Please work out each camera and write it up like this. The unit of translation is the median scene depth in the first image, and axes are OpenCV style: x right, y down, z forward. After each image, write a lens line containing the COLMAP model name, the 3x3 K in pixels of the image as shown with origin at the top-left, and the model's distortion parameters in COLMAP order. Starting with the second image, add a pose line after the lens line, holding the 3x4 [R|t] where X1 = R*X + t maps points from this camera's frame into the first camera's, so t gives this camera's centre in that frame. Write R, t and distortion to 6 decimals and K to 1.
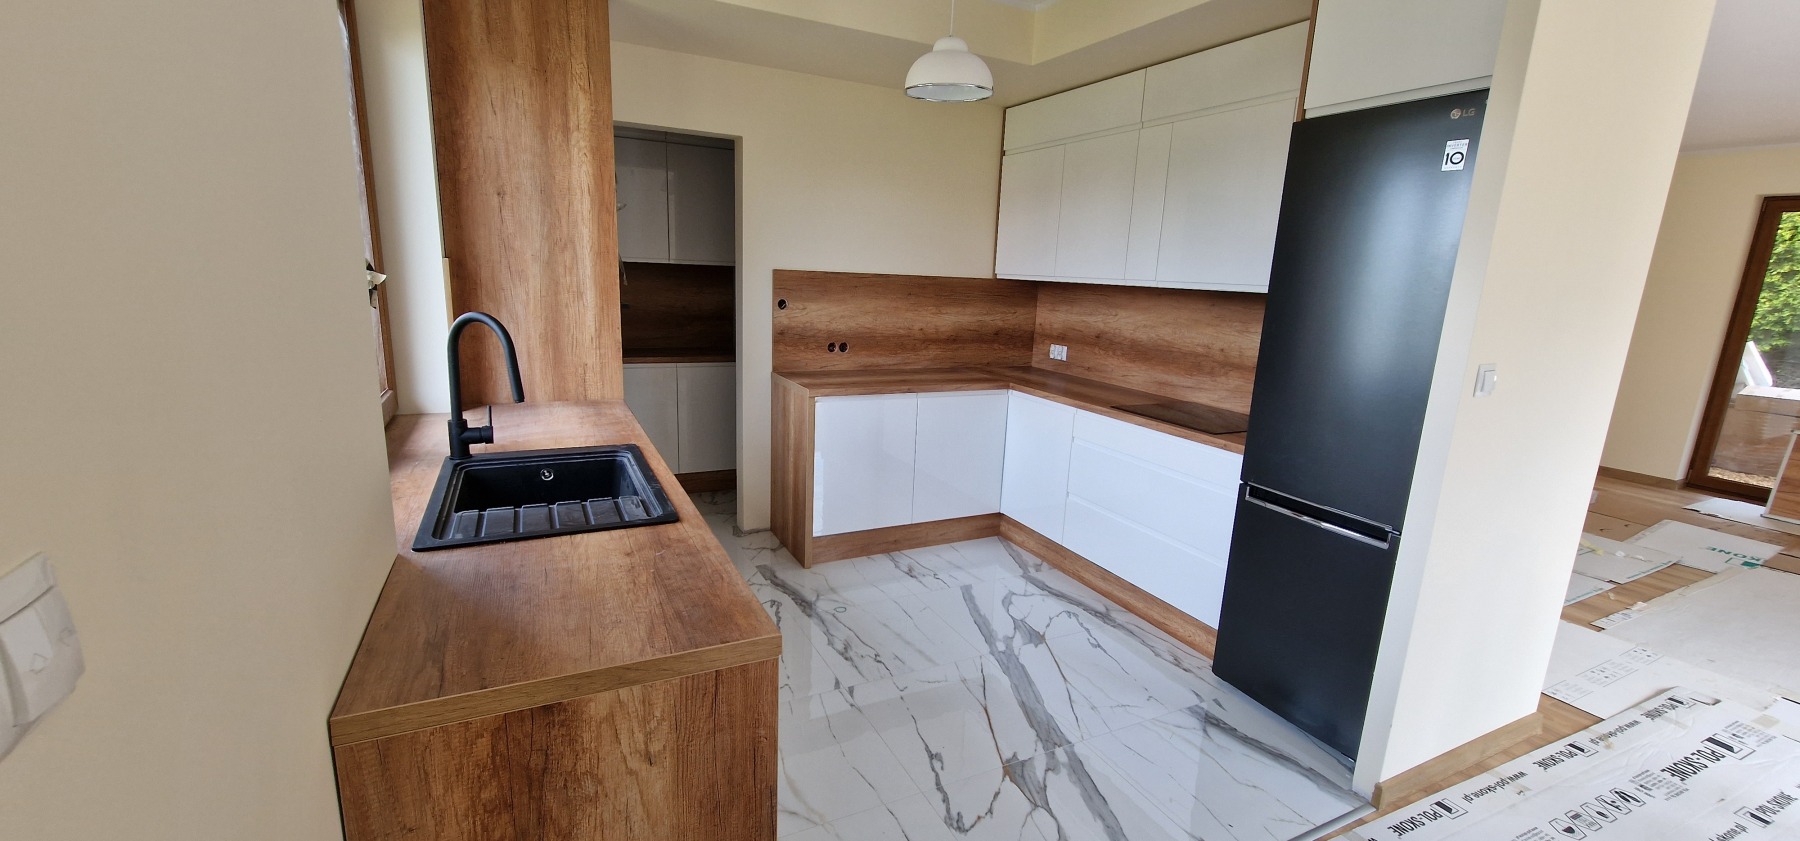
lens RADIAL K [[740.0, 0, 908.2], [0, 740.0, 430.6], [0, 0, 1]] dist [-0.000804, 0.000426]
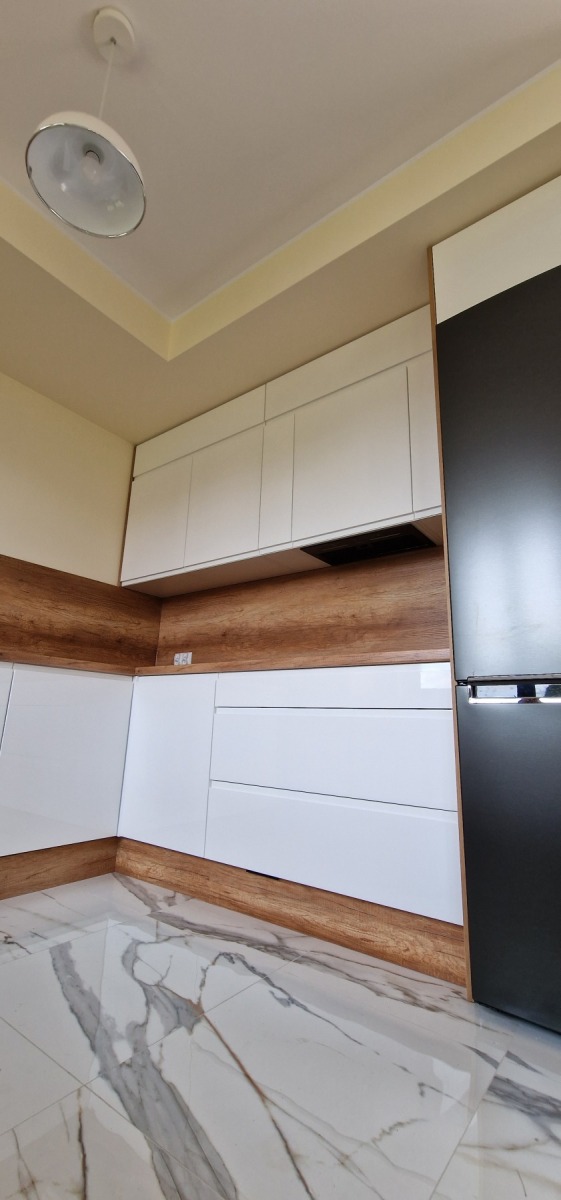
lens RADIAL K [[493.4, 0, 288.4], [0, 493.4, 594.4], [0, 0, 1]] dist [-0.000804, 0.000426]
pose [[0.896908, 0.095562, 0.431769, 0.041013], [0.104264, 0.903147, -0.416478, 0.130093], [-0.429751, 0.418560, 0.800076, 0.442703]]
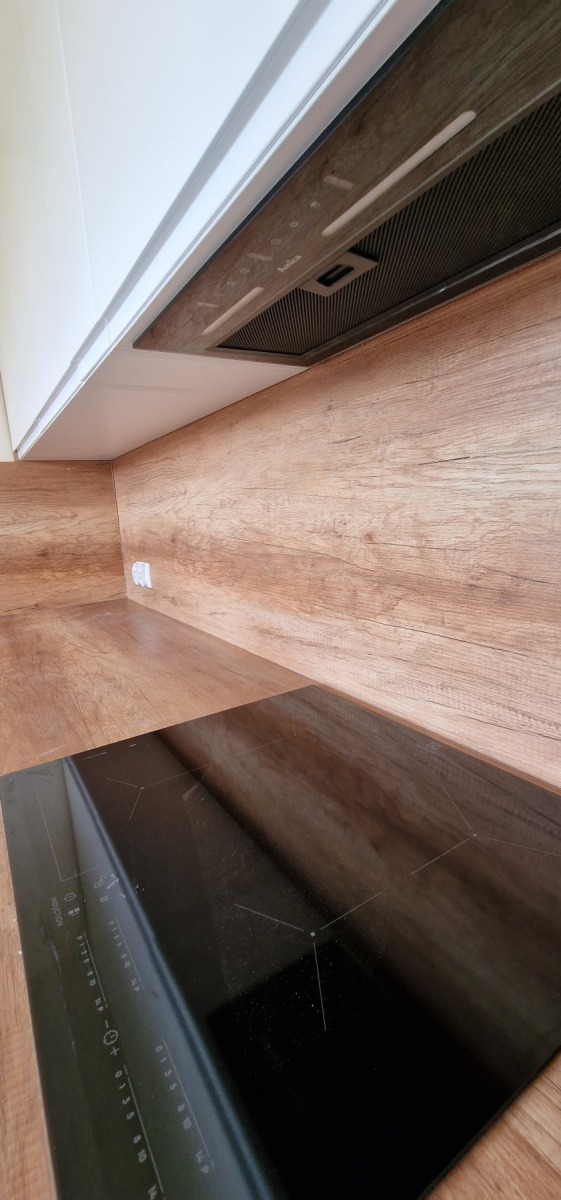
lens RADIAL K [[493.4, 0, 276.3], [0, 493.4, 604.4], [0, 0, 1]] dist [-0.000804, 0.000426]
pose [[0.991152, -0.119341, 0.058095, 0.340935], [0.120601, 0.992525, -0.018678, -0.074598], [-0.055432, 0.025520, 0.998136, 0.729069]]
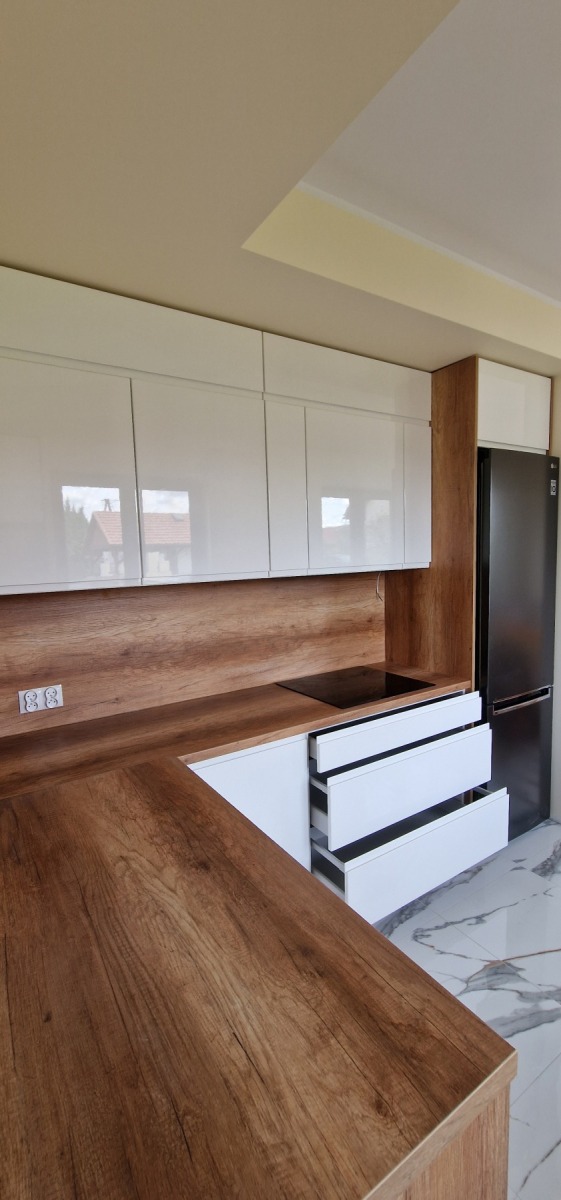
lens RADIAL K [[493.4, 0, 275.4], [0, 493.4, 605.2], [0, 0, 1]] dist [-0.000804, 0.000426]
pose [[-0.099058, -0.145093, 0.984447, -0.262543], [0.239018, 0.956880, 0.165081, -0.245539], [-0.965949, 0.251654, -0.060107, 0.983356]]
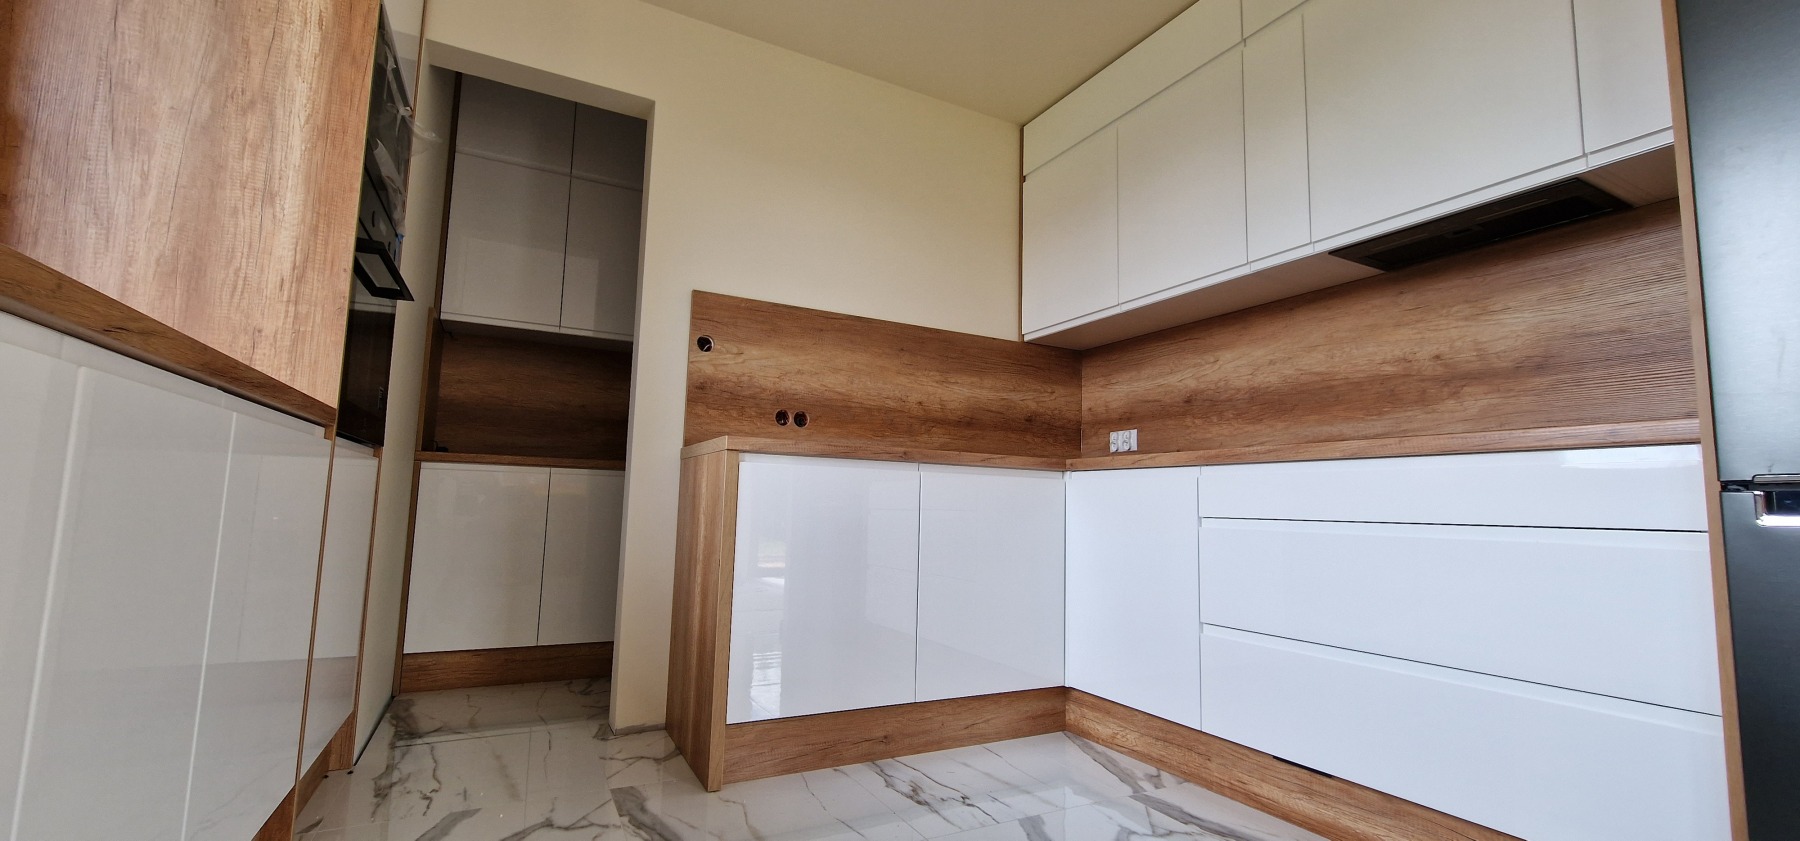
lens RADIAL K [[740.0, 0, 908.4], [0, 740.0, 429.8], [0, 0, 1]] dist [-0.000804, 0.000426]
pose [[0.999635, -0.017909, 0.020244, -0.007993], [0.023371, 0.948959, -0.314533, 0.112054], [-0.013578, 0.314891, 0.949031, 0.432096]]
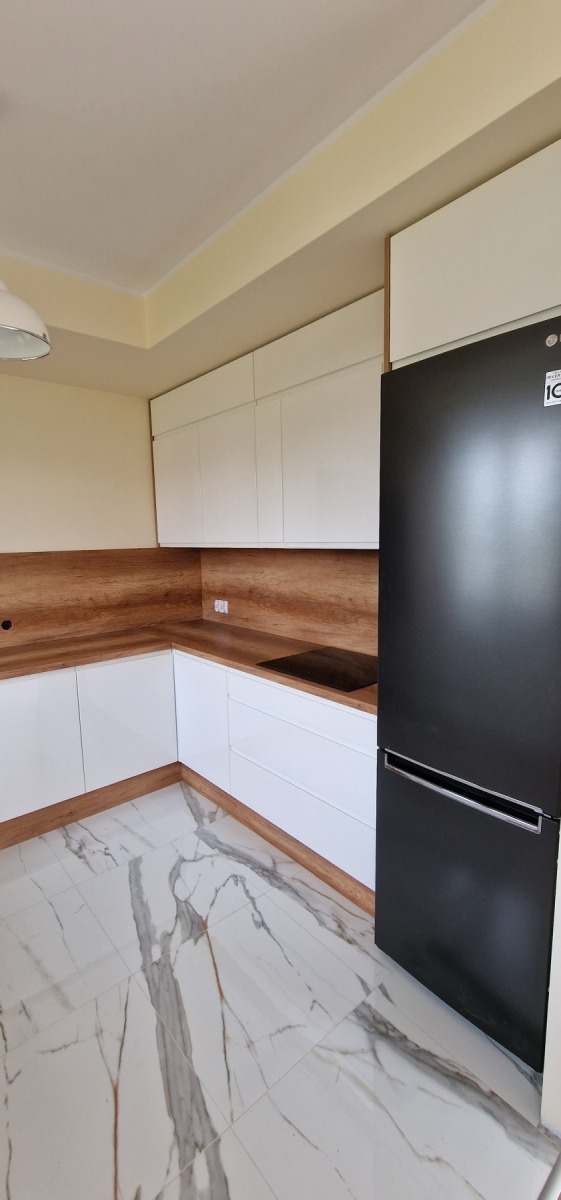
lens RADIAL K [[493.4, 0, 275.8], [0, 493.4, 607.5], [0, 0, 1]] dist [-0.000804, 0.000426]
pose [[0.971704, -0.096253, 0.215700, 0.143678], [0.110375, 0.992401, -0.054381, -0.064037], [-0.208827, 0.076650, 0.974944, 0.280590]]
